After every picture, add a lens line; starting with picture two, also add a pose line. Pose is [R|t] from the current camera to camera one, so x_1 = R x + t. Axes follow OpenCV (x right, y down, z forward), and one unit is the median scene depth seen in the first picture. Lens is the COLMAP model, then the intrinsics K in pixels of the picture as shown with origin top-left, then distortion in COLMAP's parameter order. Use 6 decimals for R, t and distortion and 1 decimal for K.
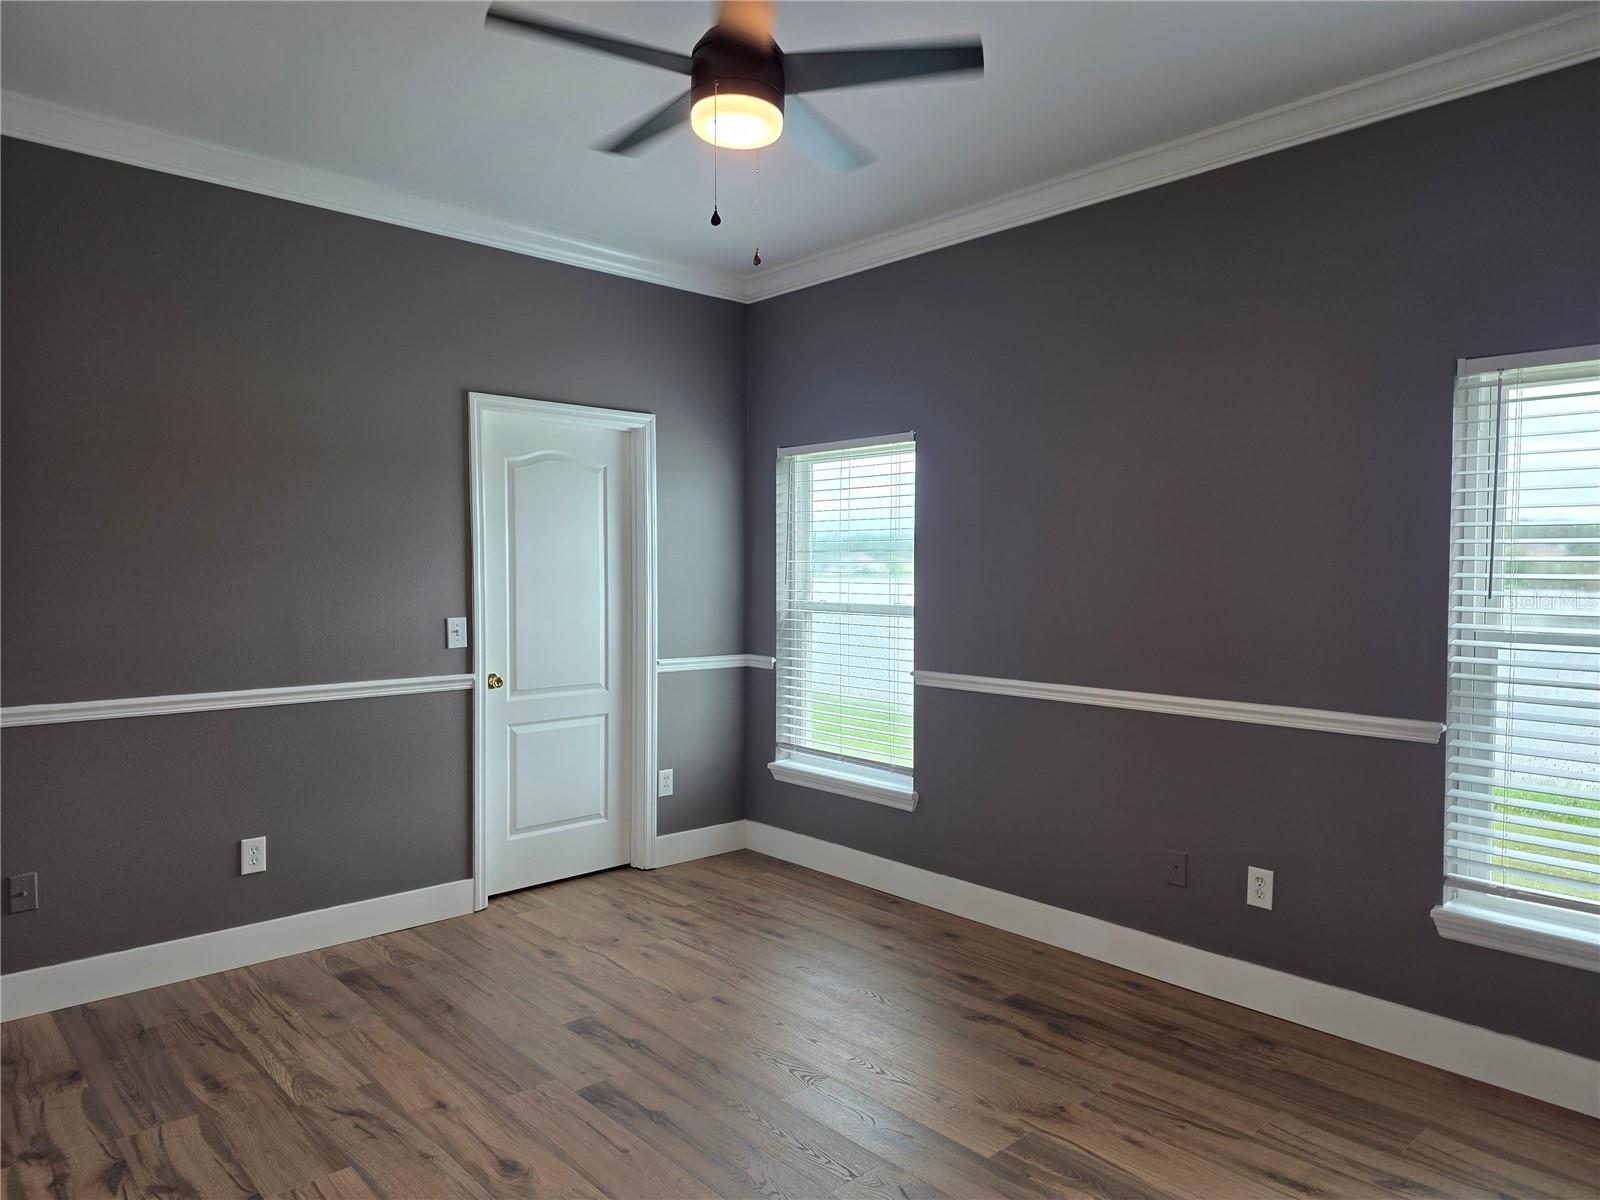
lens RADIAL K [[1053.1, 0, 787.8], [0, 1053.1, 594.8], [0, 0, 1]] dist [0.065103, -0.050464]
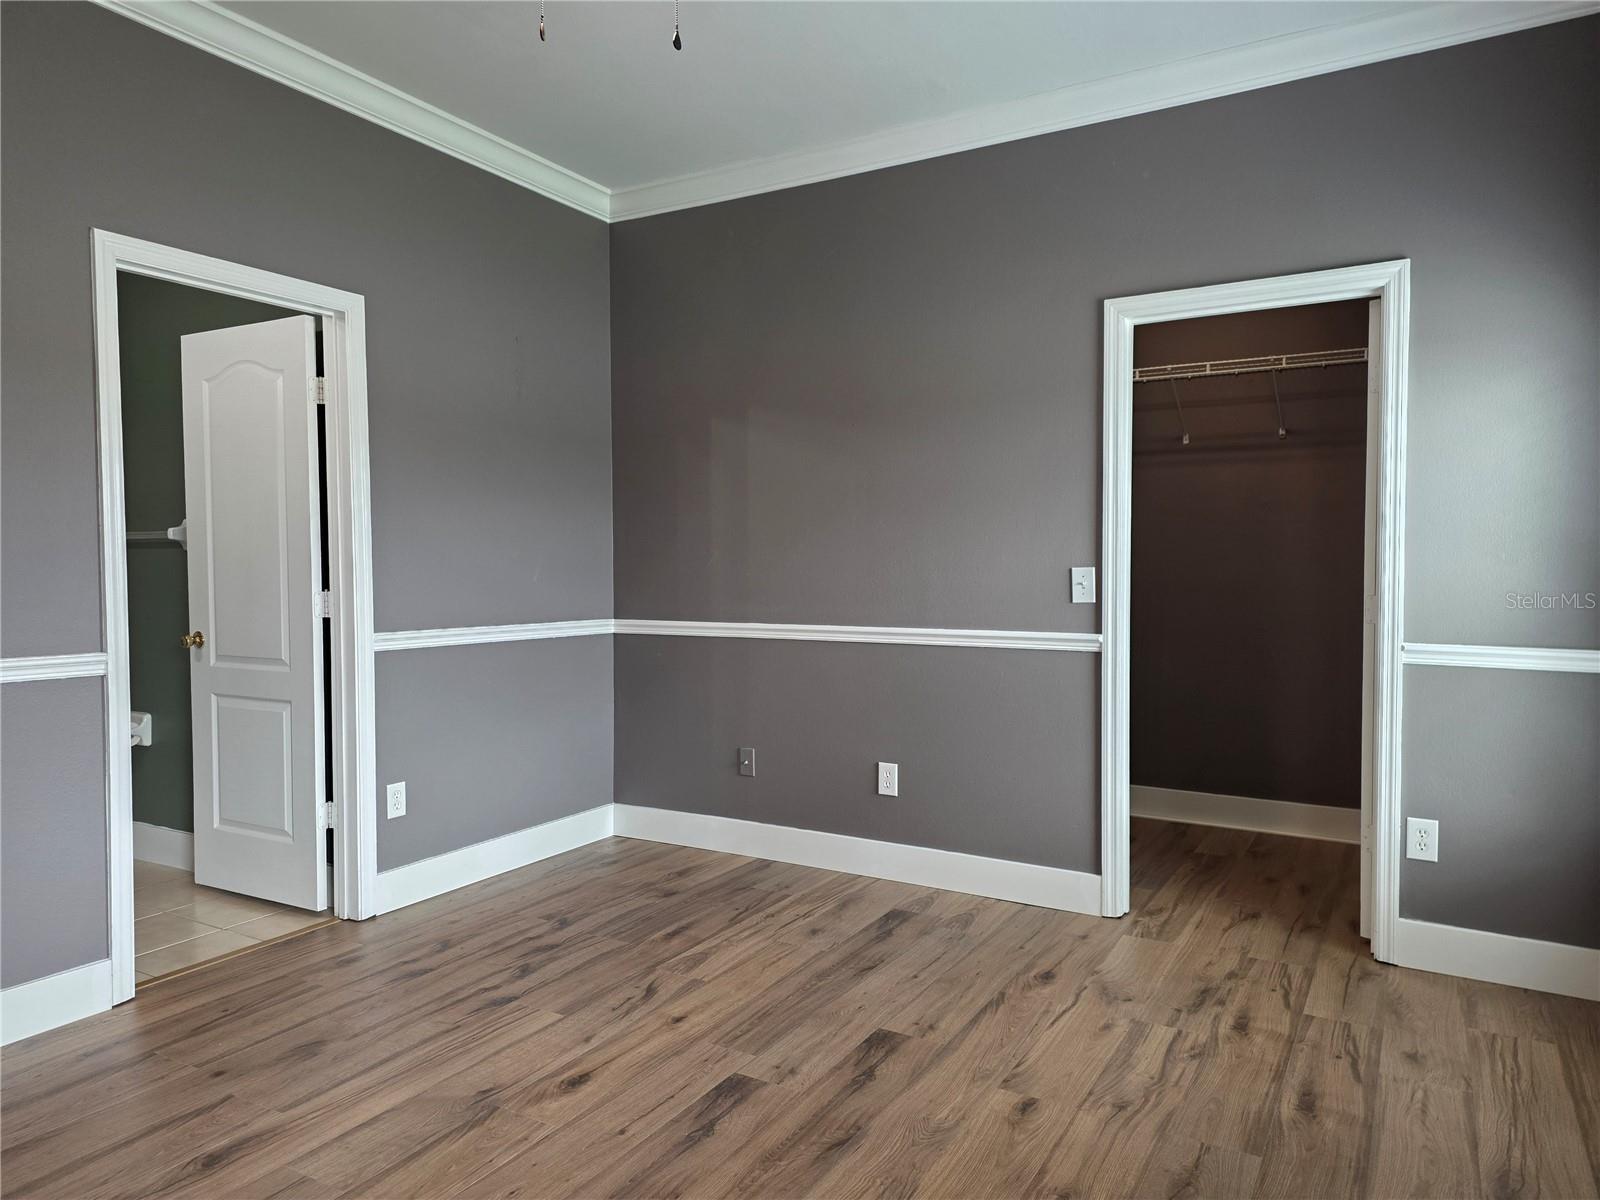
lens RADIAL K [[1053.1, 0, 806.4], [0, 1053.1, 607.5], [0, 0, 1]] dist [0.065103, -0.050464]
pose [[0.321796, 0.040769, -0.945931, 0.486332], [-0.026177, 0.999074, 0.034154, 0.034399], [0.946447, 0.013771, 0.322565, 0.578337]]
